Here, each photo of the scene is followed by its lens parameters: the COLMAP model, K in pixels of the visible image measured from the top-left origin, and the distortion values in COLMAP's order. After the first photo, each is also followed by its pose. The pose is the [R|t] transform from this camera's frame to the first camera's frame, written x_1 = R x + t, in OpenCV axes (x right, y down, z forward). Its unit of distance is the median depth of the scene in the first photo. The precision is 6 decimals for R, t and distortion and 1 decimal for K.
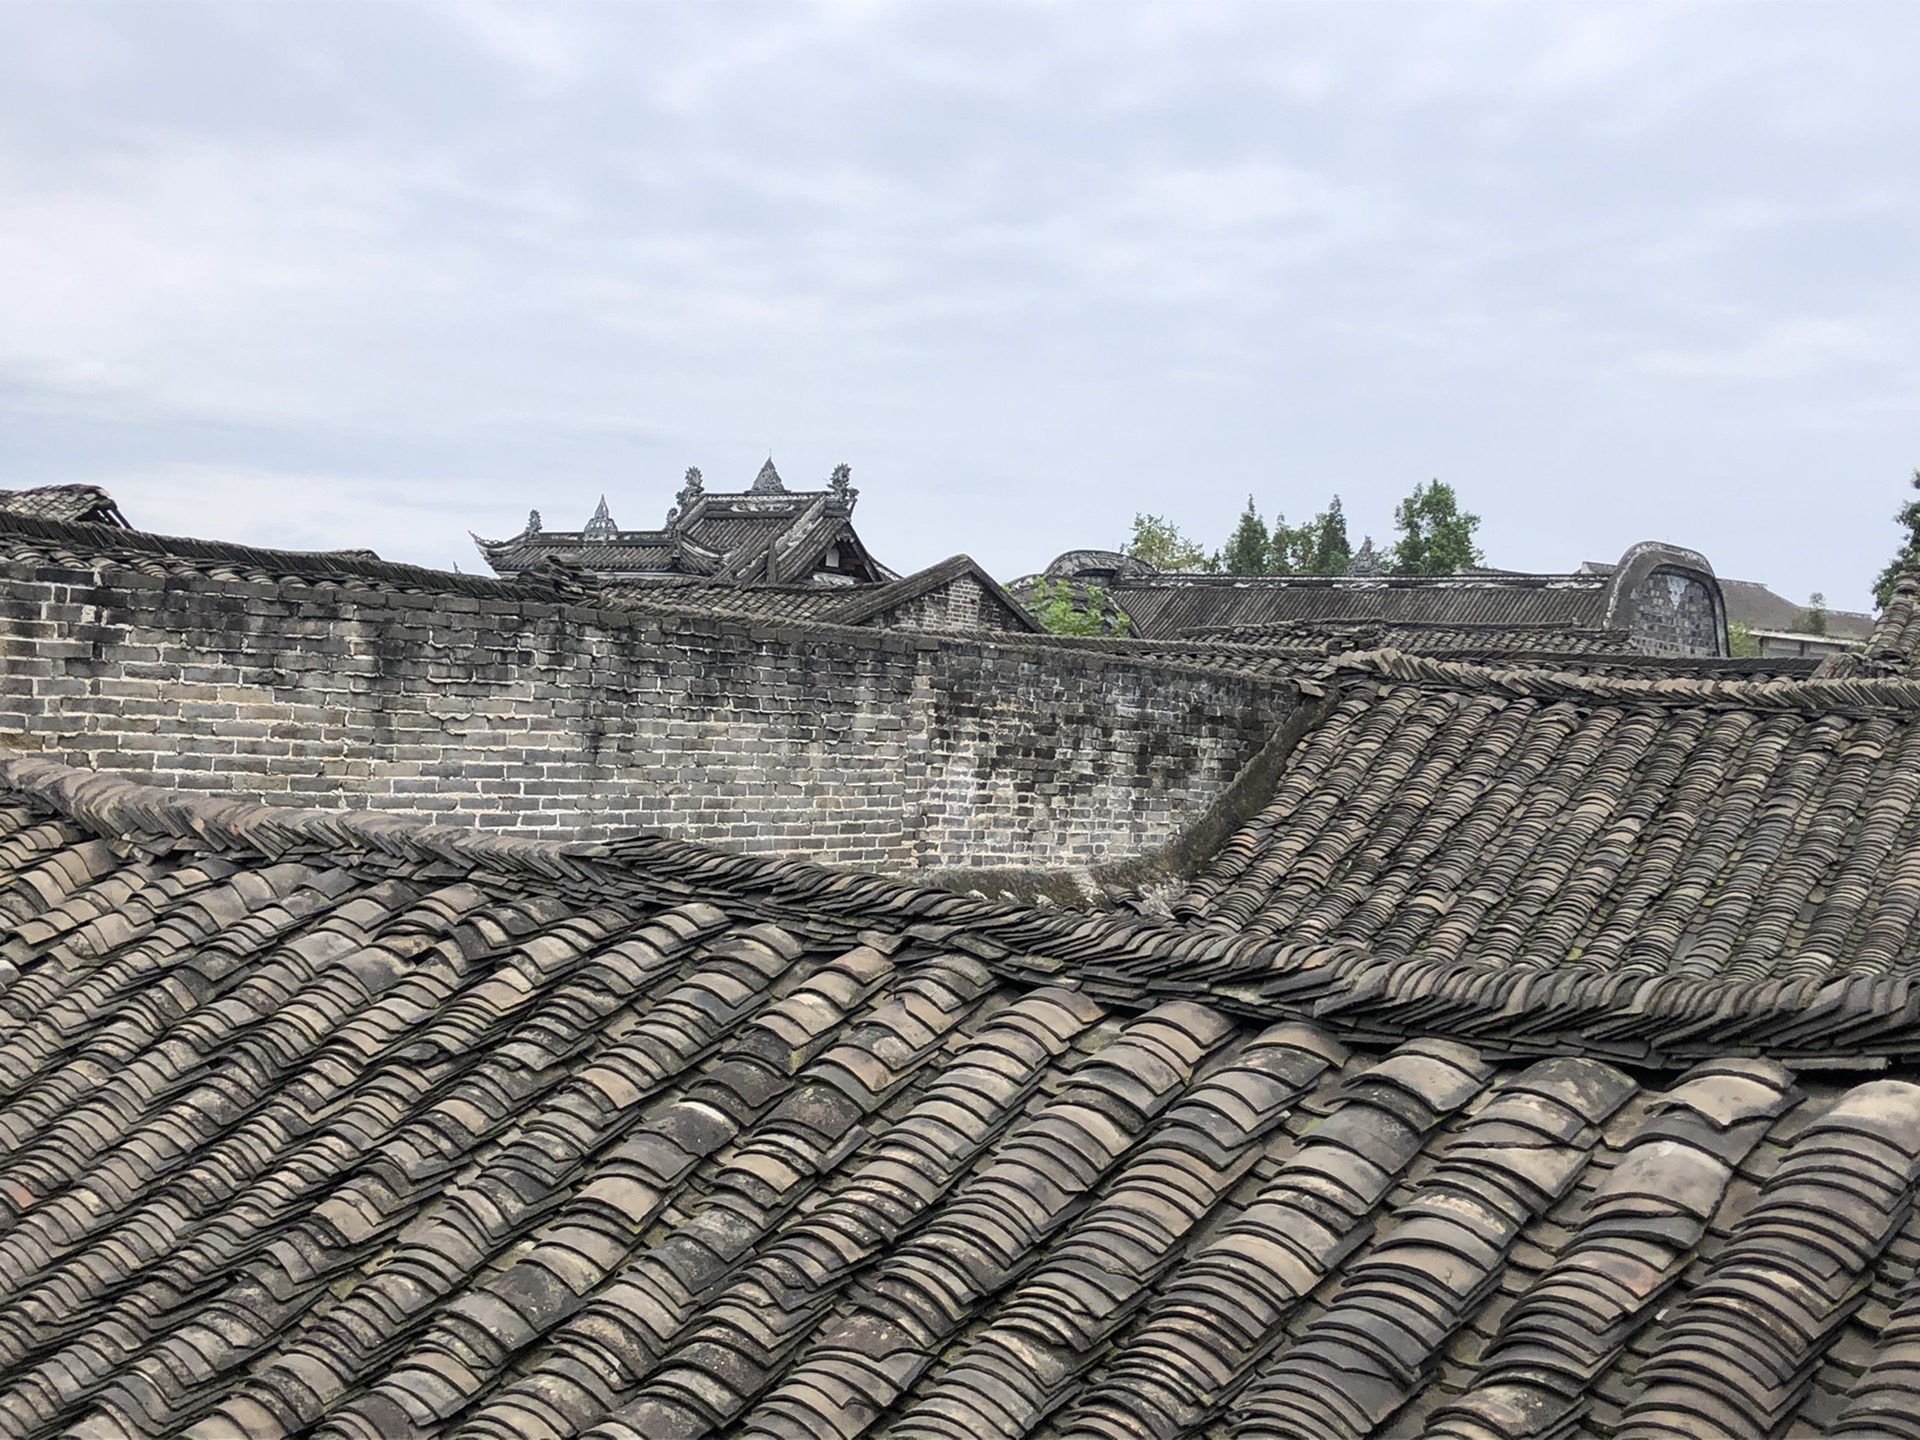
lens RADIAL K [[2496.1, 0, 952.3], [0, 2496.1, 726.6], [0, 0, 1]] dist [0.162606, 0.000000]
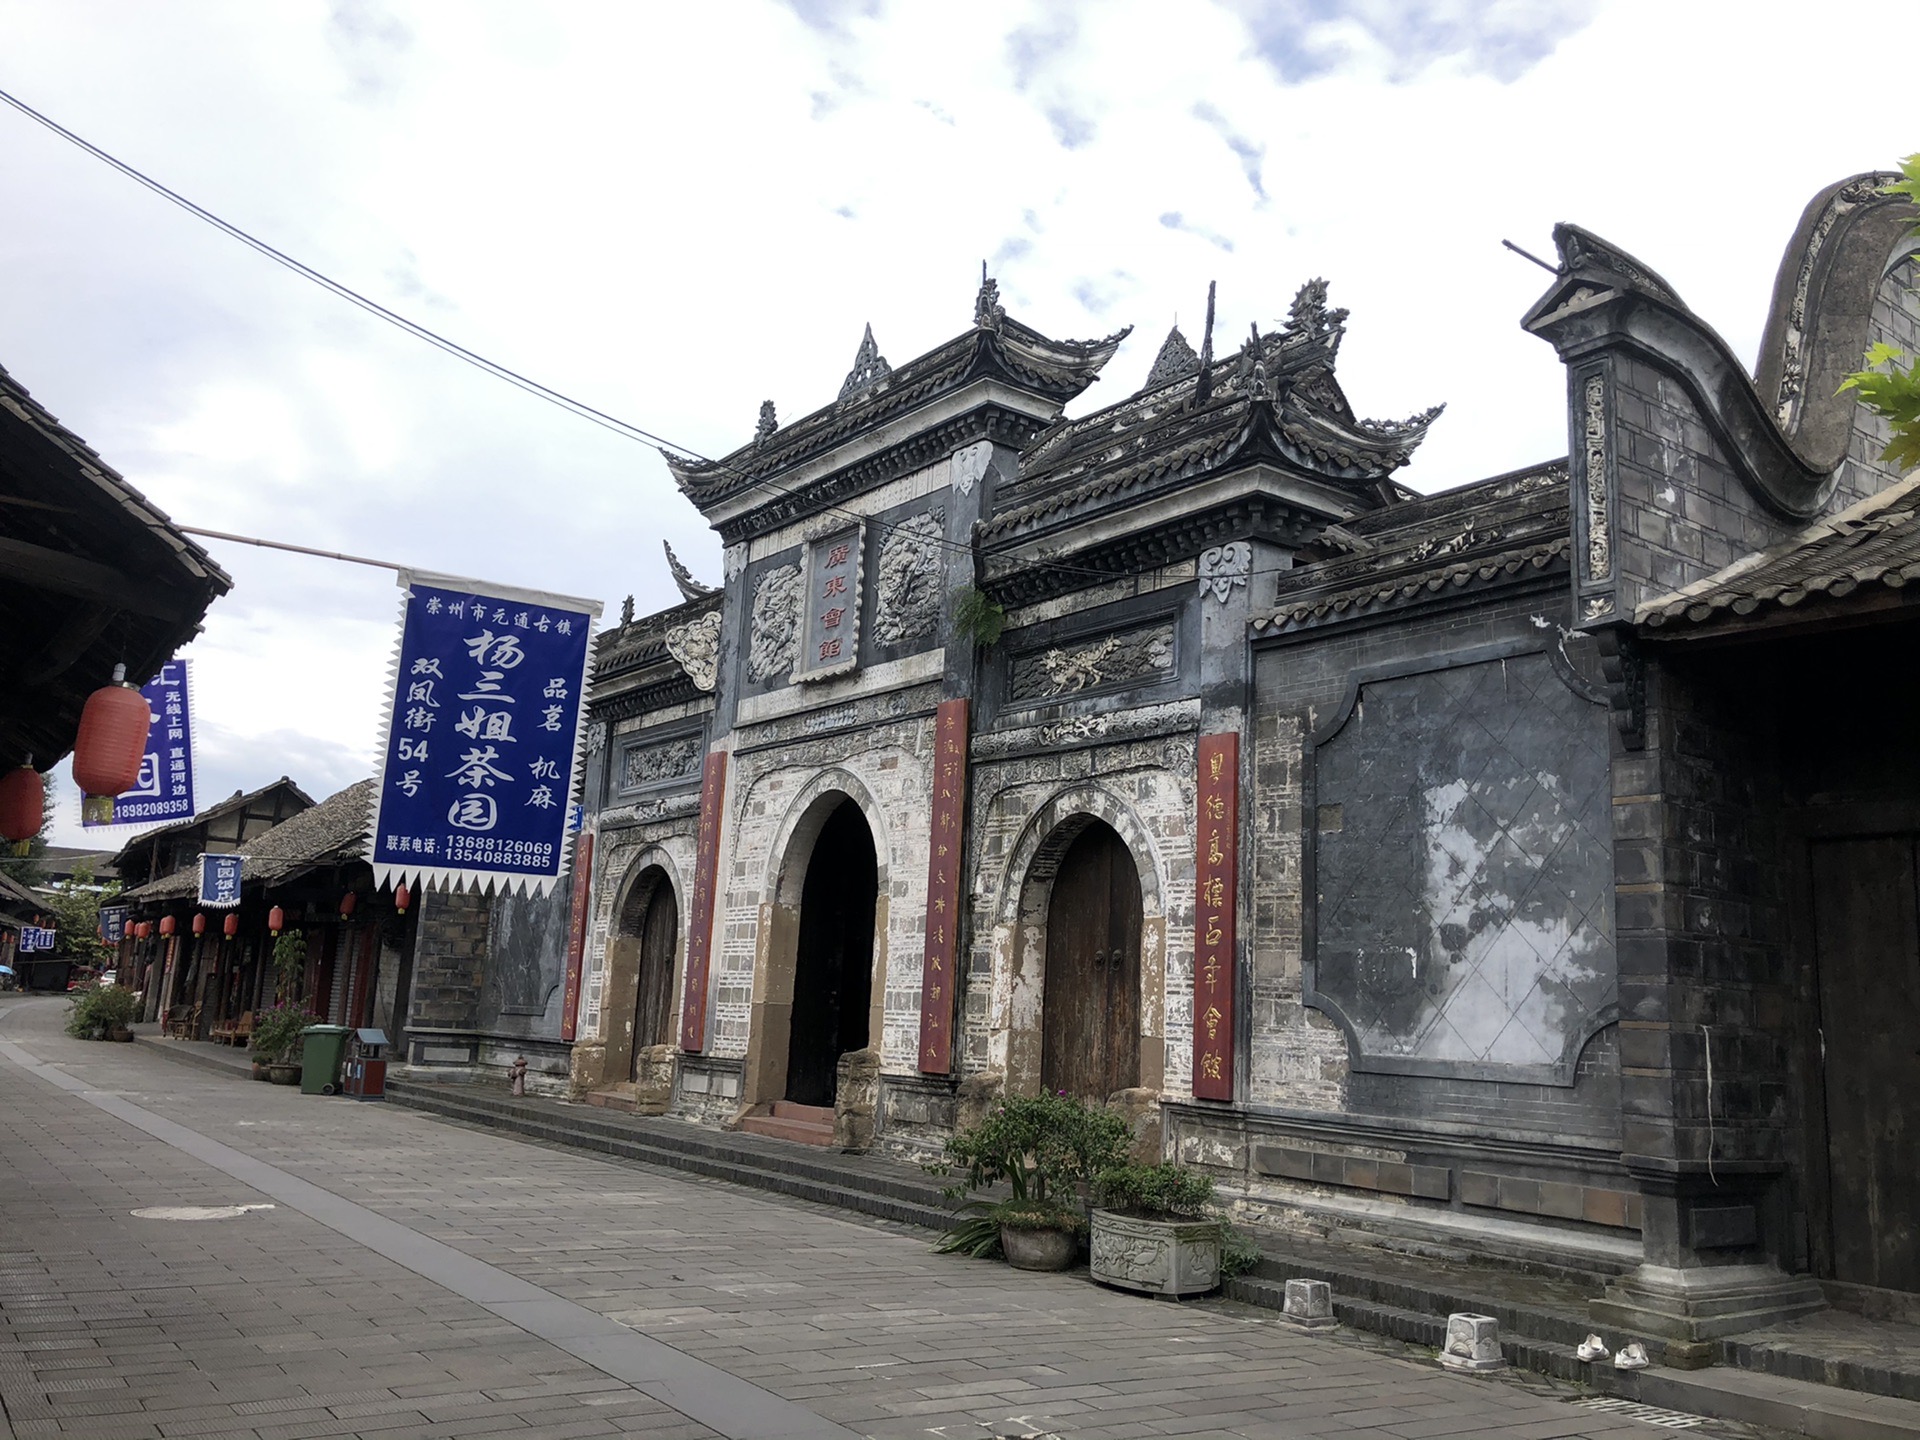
lens RADIAL K [[1593.1, 0, 957.5], [0, 1593.1, 696.2], [0, 0, 1]] dist [0.054225, -0.071738]
pose [[0.980519, -0.049395, -0.190110, -0.245689], [0.009139, 0.978288, -0.207048, 0.232914], [0.196210, 0.201278, 0.959682, 2.848743]]
